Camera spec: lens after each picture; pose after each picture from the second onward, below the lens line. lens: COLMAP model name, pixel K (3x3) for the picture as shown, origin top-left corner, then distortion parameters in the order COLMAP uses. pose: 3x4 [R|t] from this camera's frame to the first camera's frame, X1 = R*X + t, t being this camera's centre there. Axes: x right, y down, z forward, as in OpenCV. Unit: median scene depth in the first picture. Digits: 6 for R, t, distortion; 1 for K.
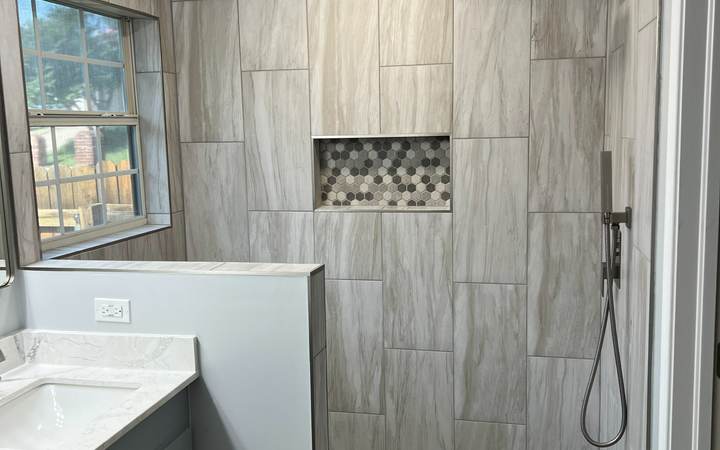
lens RADIAL K [[722.5, 0, 361.9], [0, 722.5, 228.1], [0, 0, 1]] dist [0.038683, 0.000000]
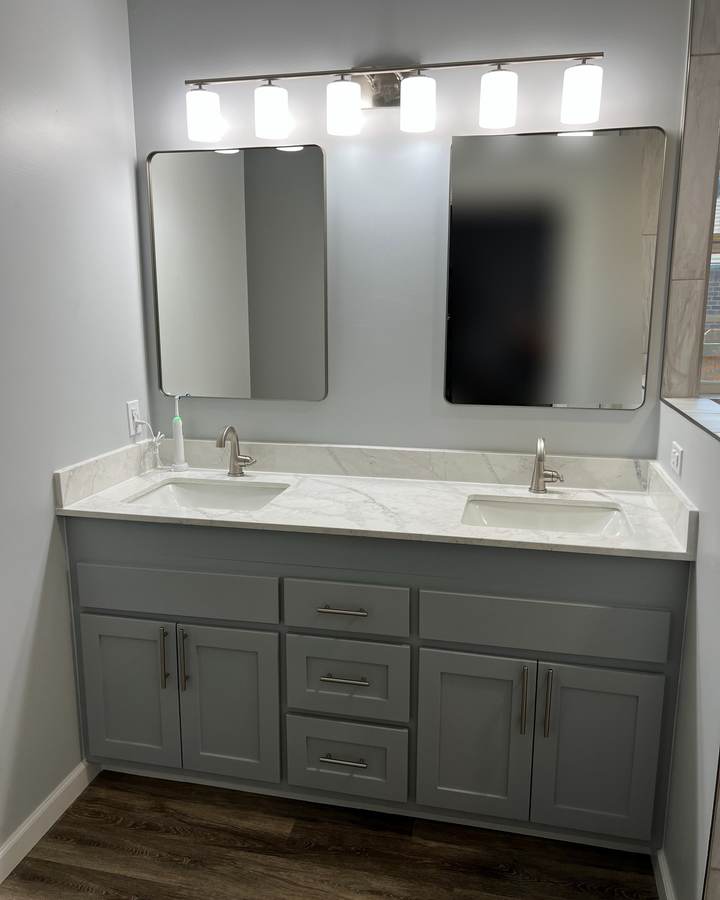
lens RADIAL K [[721.1, 0, 358.6], [0, 721.1, 452.7], [0, 0, 1]] dist [0.054493, -0.059943]
pose [[-0.003793, 0.225000, -0.974351, 0.402104], [-0.139388, 0.964727, 0.223320, -0.029285], [0.990231, 0.136660, 0.027703, 0.449101]]
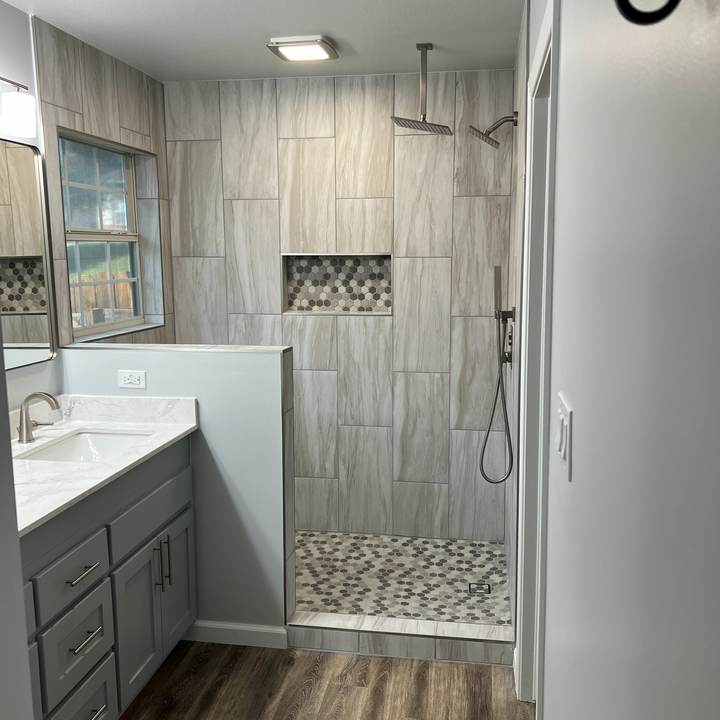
lens RADIAL K [[725.6, 0, 368.3], [0, 725.6, 362.2], [0, 0, 1]] dist [0.032042, 0.000000]
pose [[0.997987, 0.008375, 0.062871, 0.003876], [-0.008989, 0.999915, 0.009495, 0.049674], [-0.062786, -0.010041, 0.997977, -0.274159]]
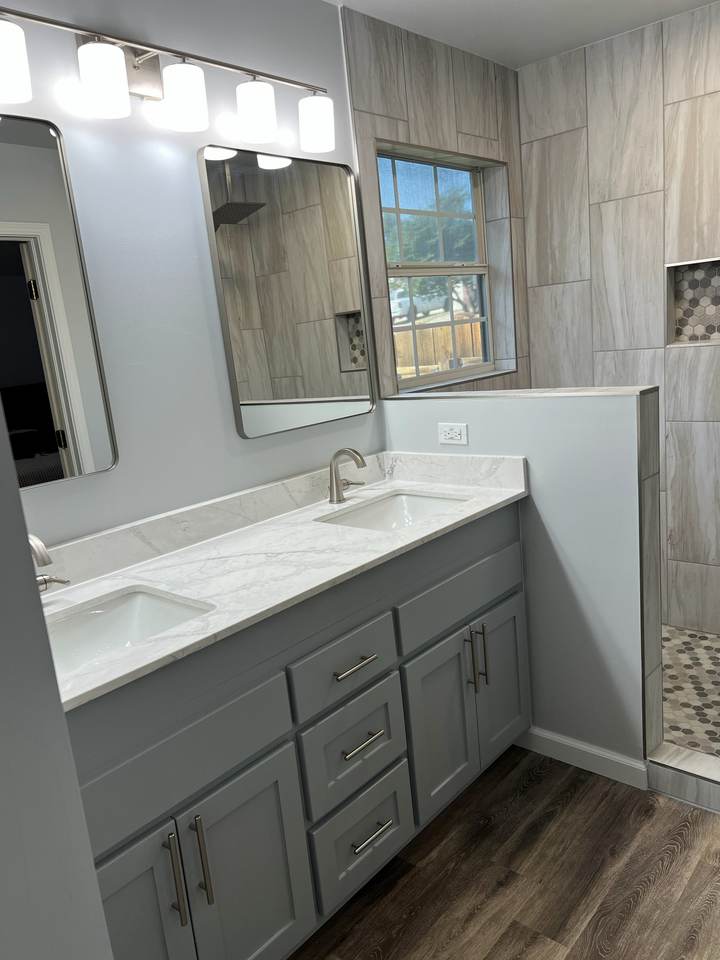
lens RADIAL K [[721.7, 0, 360.9], [0, 721.7, 485.7], [0, 0, 1]] dist [0.059493, -0.065390]
pose [[0.874833, 0.036953, -0.483014, 0.055476], [0.011922, 0.995142, 0.097726, 0.063110], [0.484279, -0.091252, 0.870142, -0.033843]]
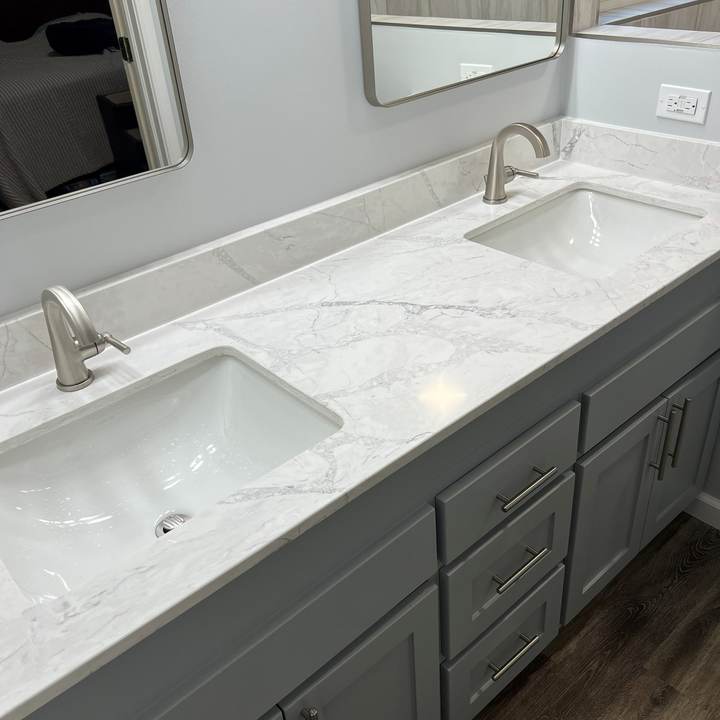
lens RADIAL K [[725.6, 0, 362.8], [0, 725.6, 364.1], [0, 0, 1]] dist [0.032042, 0.000000]
pose [[0.809681, 0.288224, -0.511218, -0.113855], [-0.031453, 0.891152, 0.452614, 0.016815], [0.586026, -0.350394, 0.730614, 0.130130]]
